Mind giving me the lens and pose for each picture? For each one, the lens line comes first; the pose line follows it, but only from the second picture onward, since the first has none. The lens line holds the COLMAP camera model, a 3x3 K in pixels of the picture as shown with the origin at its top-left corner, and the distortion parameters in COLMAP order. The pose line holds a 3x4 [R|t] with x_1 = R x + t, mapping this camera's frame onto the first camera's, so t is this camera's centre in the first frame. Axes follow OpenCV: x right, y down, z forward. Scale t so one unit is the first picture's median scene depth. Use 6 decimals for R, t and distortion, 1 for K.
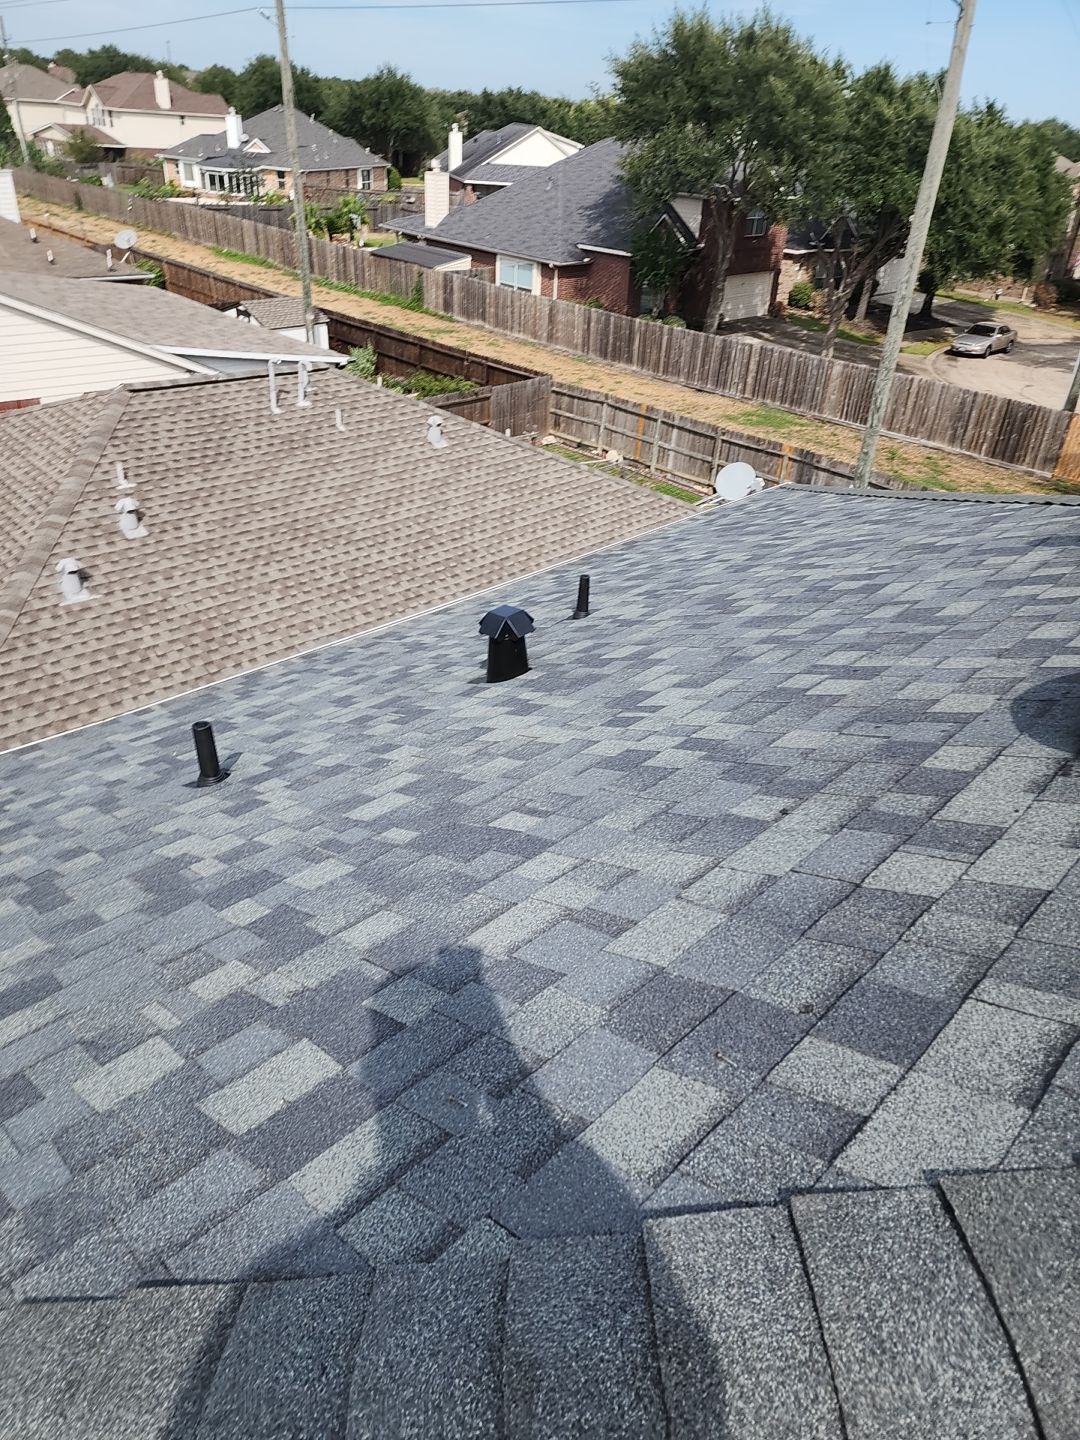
lens RADIAL K [[966.7, 0, 564.8], [0, 966.7, 718.6], [0, 0, 1]] dist [0.130955, -0.107588]
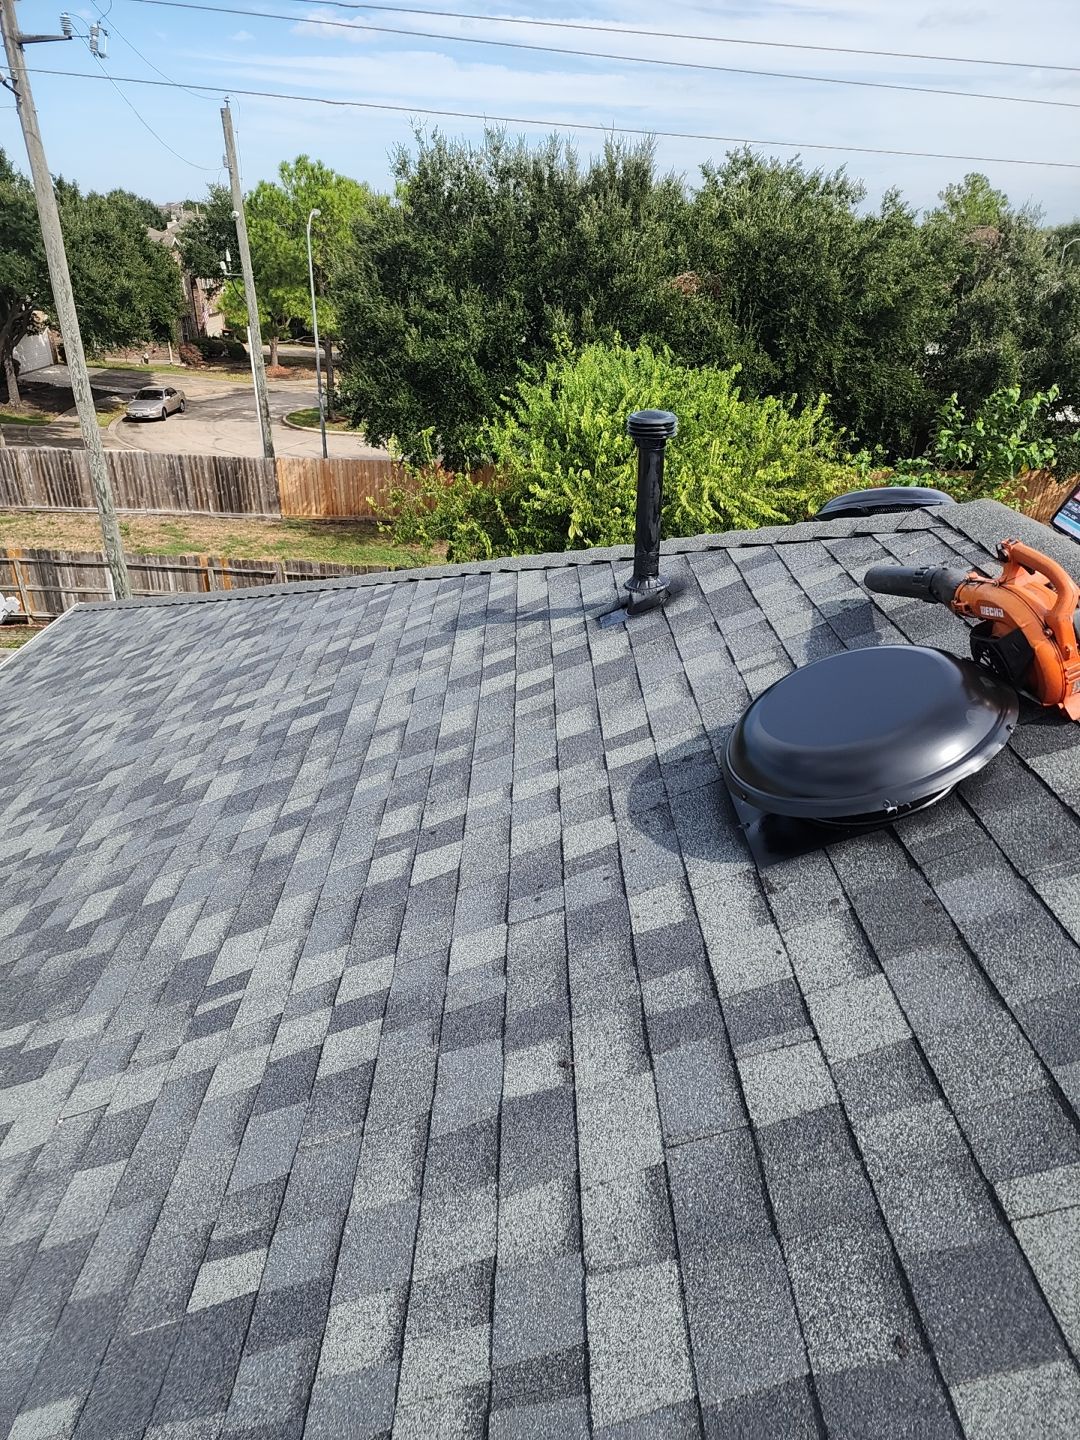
lens RADIAL K [[966.7, 0, 564.8], [0, 966.7, 718.6], [0, 0, 1]] dist [0.130955, -0.107588]
pose [[0.712382, -0.362987, 0.600627, -0.066878], [0.393337, 0.915303, 0.086637, -0.092483], [-0.581204, 0.174530, 0.794821, 0.088661]]
